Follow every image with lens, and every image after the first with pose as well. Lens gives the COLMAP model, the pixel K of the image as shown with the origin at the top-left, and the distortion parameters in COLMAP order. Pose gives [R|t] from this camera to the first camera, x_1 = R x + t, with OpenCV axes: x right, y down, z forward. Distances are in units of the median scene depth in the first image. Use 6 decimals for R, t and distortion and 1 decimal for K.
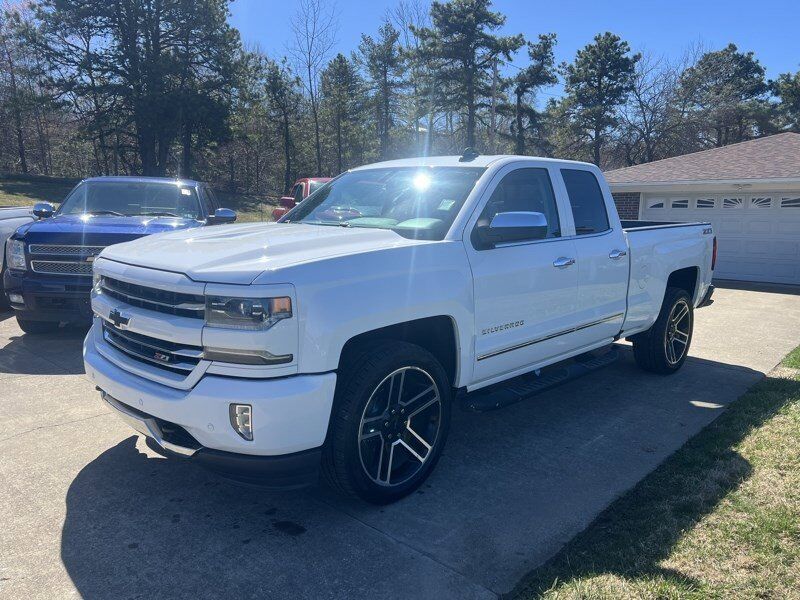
lens RADIAL K [[635.6, 0, 395.5], [0, 635.6, 300.4], [0, 0, 1]] dist [0.066107, -0.066552]
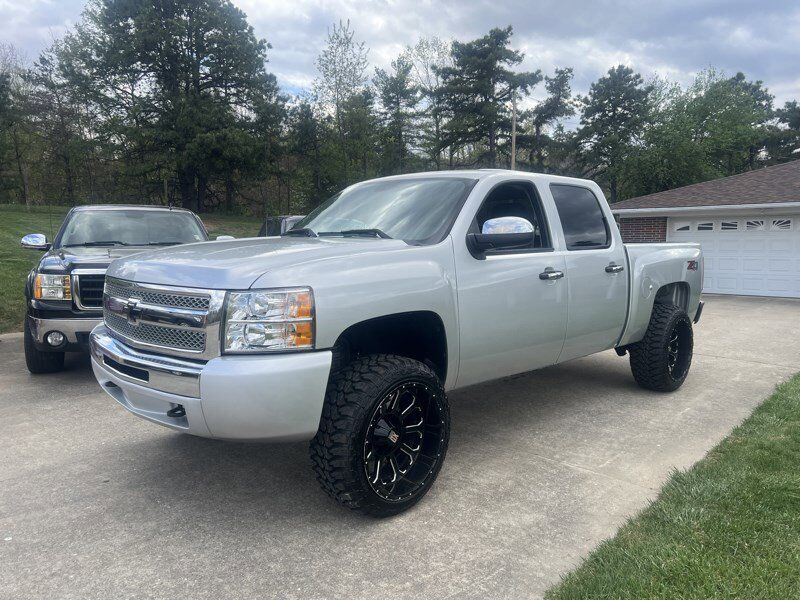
lens RADIAL K [[635.6, 0, 392.8], [0, 635.6, 296.0], [0, 0, 1]] dist [0.066107, -0.066552]
pose [[0.999733, -0.015761, -0.016883, -0.031354], [0.014951, 0.998780, -0.047068, 0.004213], [0.017604, 0.046803, 0.998749, -0.040665]]
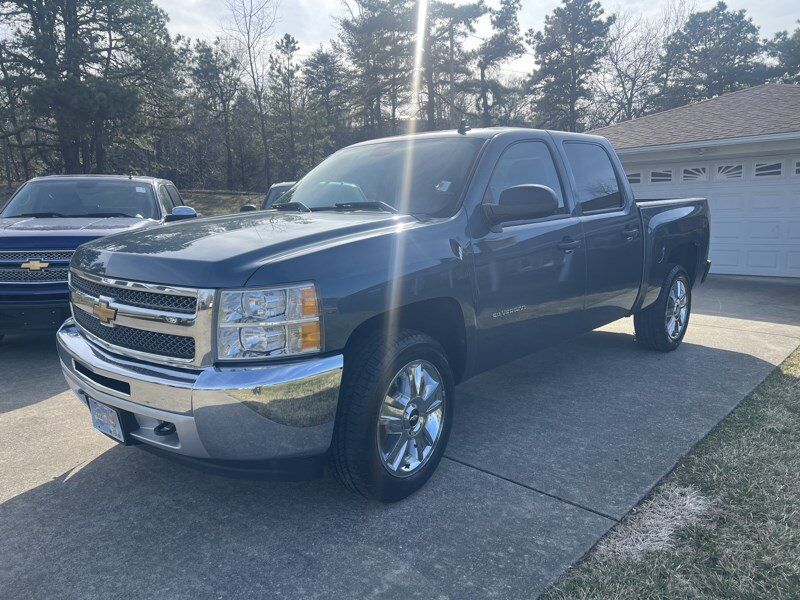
lens RADIAL K [[635.6, 0, 399.4], [0, 635.6, 302.1], [0, 0, 1]] dist [0.066107, -0.066552]
pose [[0.998971, -0.042585, -0.015616, 0.076798], [0.042782, 0.999006, 0.012501, -0.010045], [0.015068, -0.013156, 0.999800, 0.096843]]
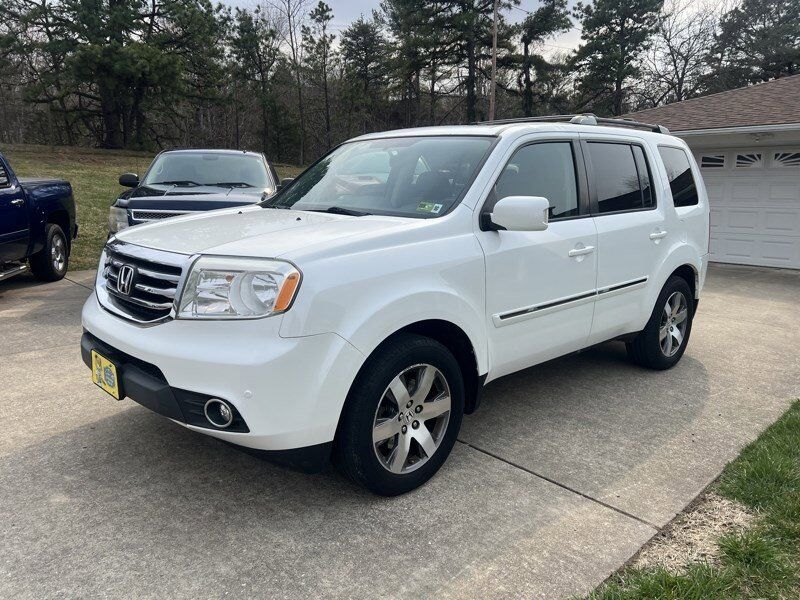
lens RADIAL K [[635.6, 0, 390.4], [0, 635.6, 305.1], [0, 0, 1]] dist [0.066107, -0.066552]
pose [[0.997201, 0.004395, -0.074641, 0.075419], [-0.000525, 0.998658, 0.051794, -0.010957], [0.074768, -0.051610, 0.995864, 0.100638]]
